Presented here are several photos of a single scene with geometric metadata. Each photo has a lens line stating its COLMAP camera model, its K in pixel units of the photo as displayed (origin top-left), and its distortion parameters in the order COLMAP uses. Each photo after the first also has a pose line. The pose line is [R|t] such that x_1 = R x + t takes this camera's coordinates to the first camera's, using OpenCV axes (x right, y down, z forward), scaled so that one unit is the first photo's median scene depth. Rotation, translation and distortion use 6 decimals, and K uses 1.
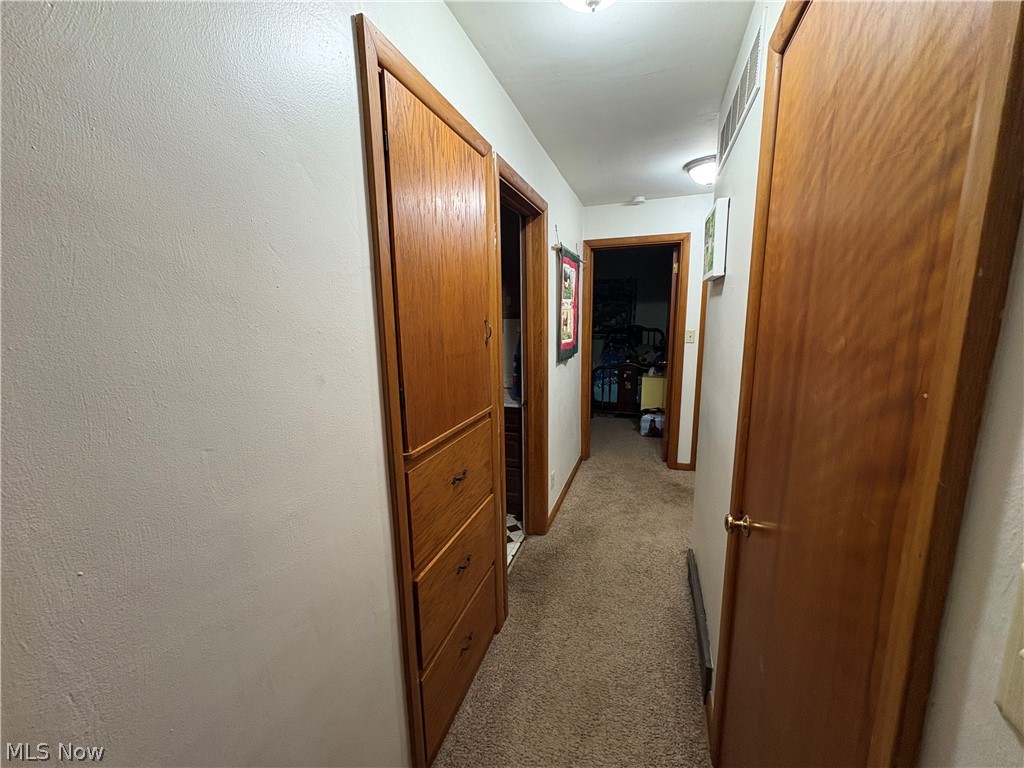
lens RADIAL K [[407.3, 0, 512.2], [0, 407.3, 384.4], [0, 0, 1]] dist [0.001008, 0.000053]
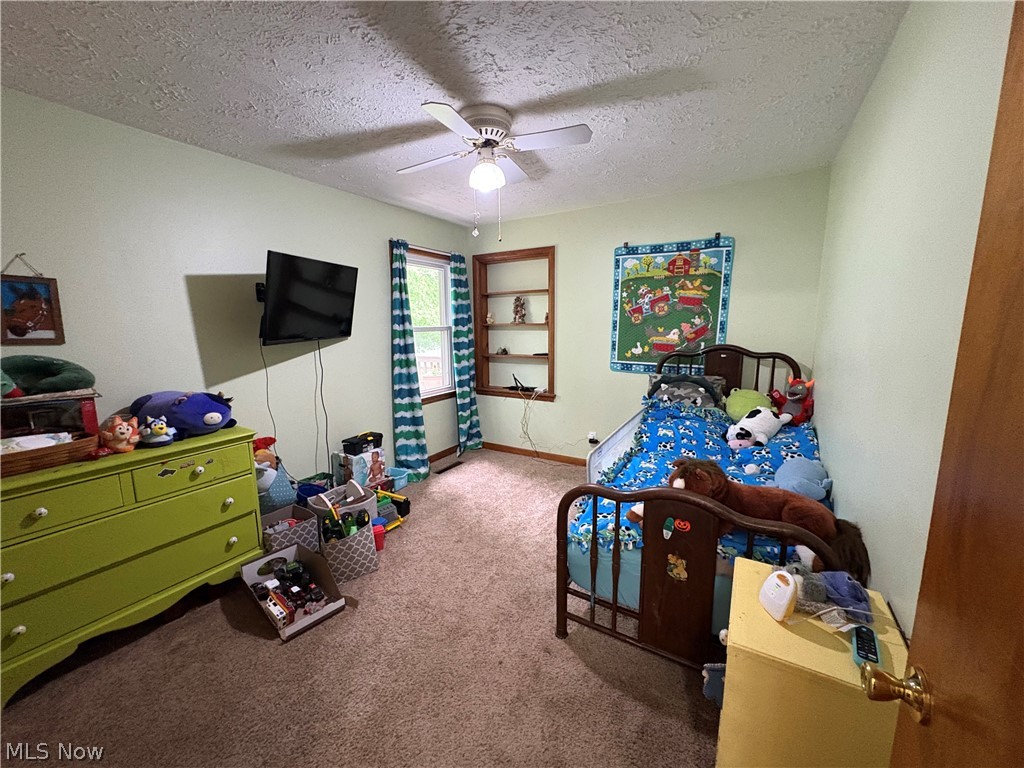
lens RADIAL K [[407.3, 0, 511.3], [0, 407.3, 384.1], [0, 0, 1]] dist [0.001008, 0.000053]
pose [[0.977572, 0.039121, -0.206934, 0.171816], [-0.042720, 0.999003, -0.012952, -0.088740], [0.206221, 0.021501, 0.978269, 0.532308]]
